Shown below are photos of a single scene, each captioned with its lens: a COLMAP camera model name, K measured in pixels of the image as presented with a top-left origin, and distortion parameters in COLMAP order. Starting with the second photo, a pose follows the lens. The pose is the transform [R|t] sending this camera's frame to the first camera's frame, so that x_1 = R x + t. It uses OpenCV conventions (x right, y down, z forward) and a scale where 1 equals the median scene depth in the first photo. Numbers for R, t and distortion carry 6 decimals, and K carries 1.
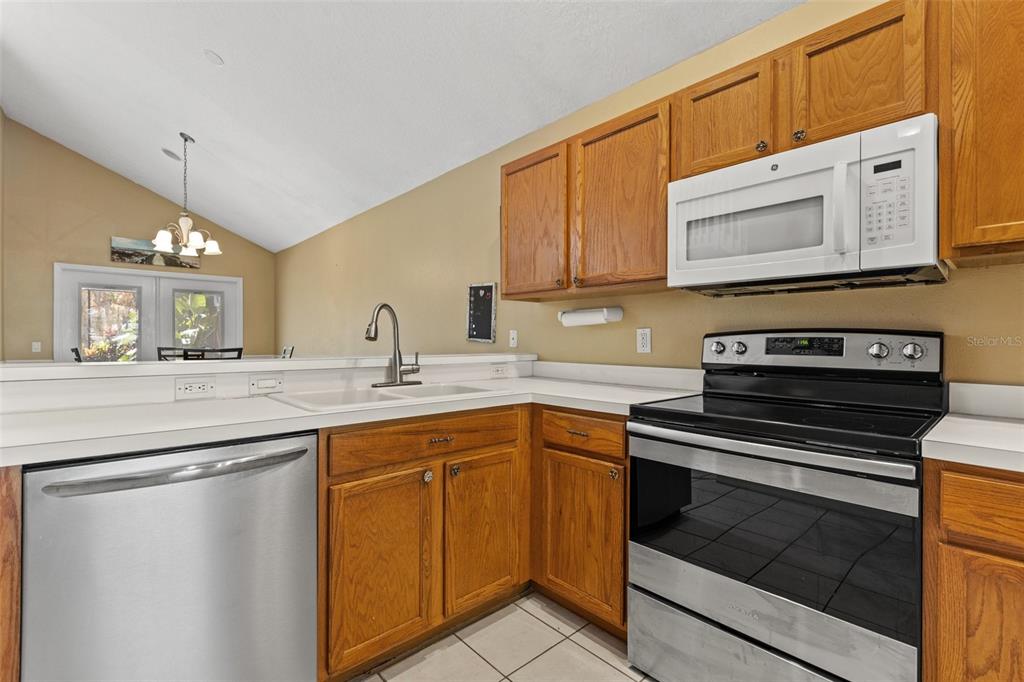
lens RADIAL K [[461.3, 0, 512.0], [0, 461.3, 341.0], [0, 0, 1]] dist [-0.001811, -0.000003]
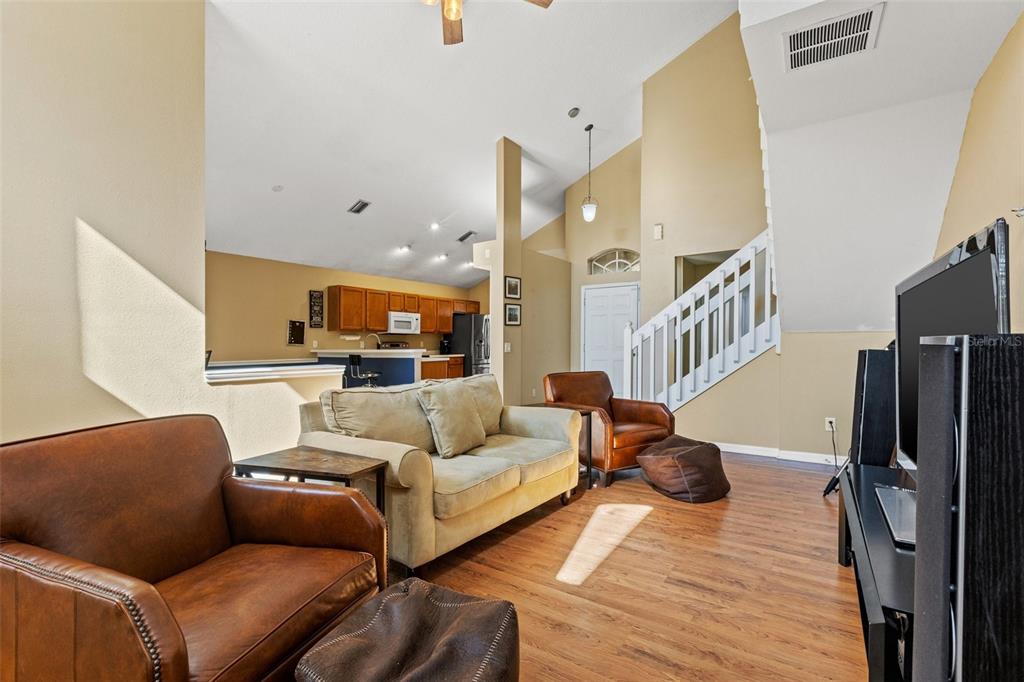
lens RADIAL K [[461.3, 0, 512.0], [0, 461.3, 341.0], [0, 0, 1]] dist [-0.001811, -0.000003]
pose [[-0.251956, -0.001889, 0.967737, -4.126956], [-0.000475, 0.999998, 0.001829, -0.040278], [-0.967738, 0.000001, -0.251957, 0.883081]]
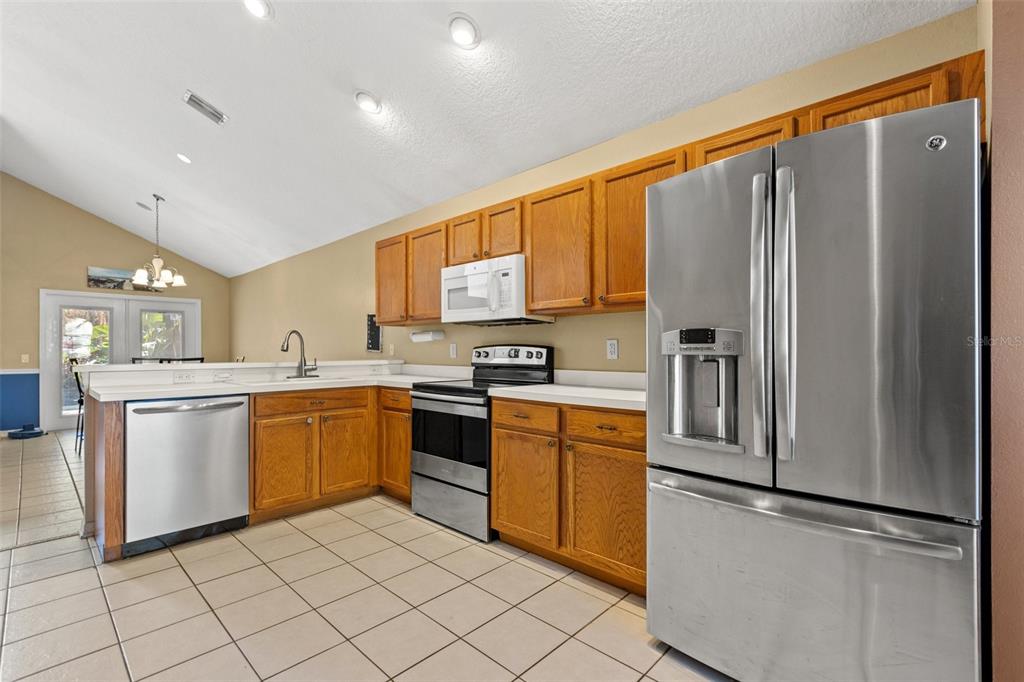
lens RADIAL K [[466.9, 0, 516.2], [0, 466.9, 351.0], [0, 0, 1]] dist [0.000323, -0.000137]
pose [[0.997278, -0.004846, 0.073569, 0.449031], [0.004942, 0.999987, -0.001129, 0.003538], [-0.073562, 0.001490, 0.997290, -0.855499]]
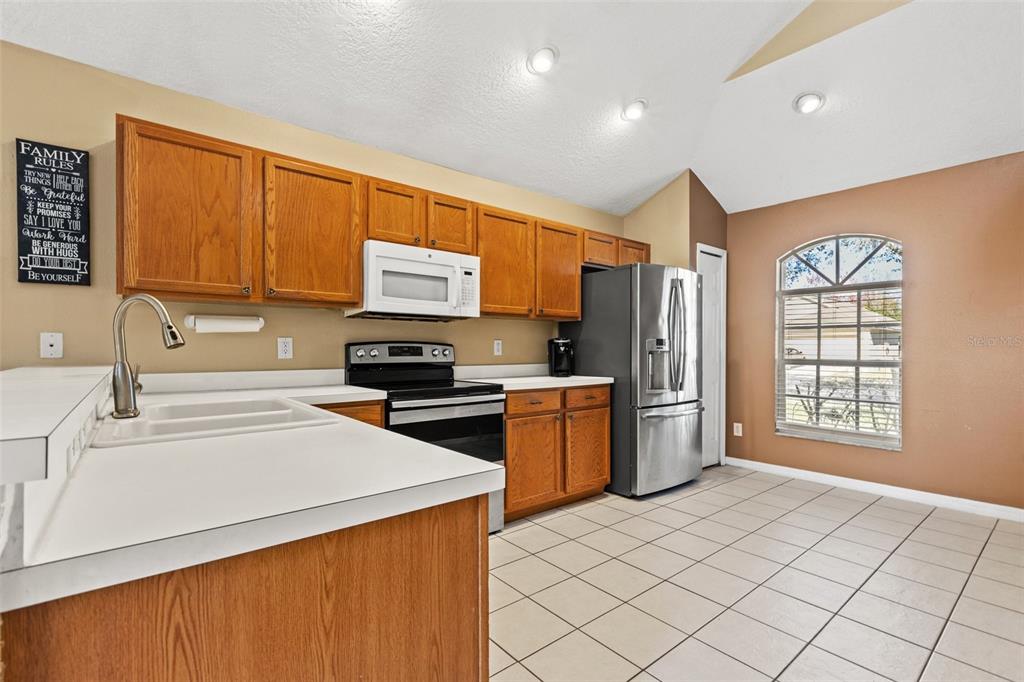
lens RADIAL K [[466.9, 0, 516.2], [0, 466.9, 351.0], [0, 0, 1]] dist [0.000323, -0.000137]
pose [[0.038088, -0.008558, 0.999238, -0.993599], [0.000131, 0.999963, 0.008560, -0.003868], [-0.999274, -0.000195, 0.038088, 0.430559]]
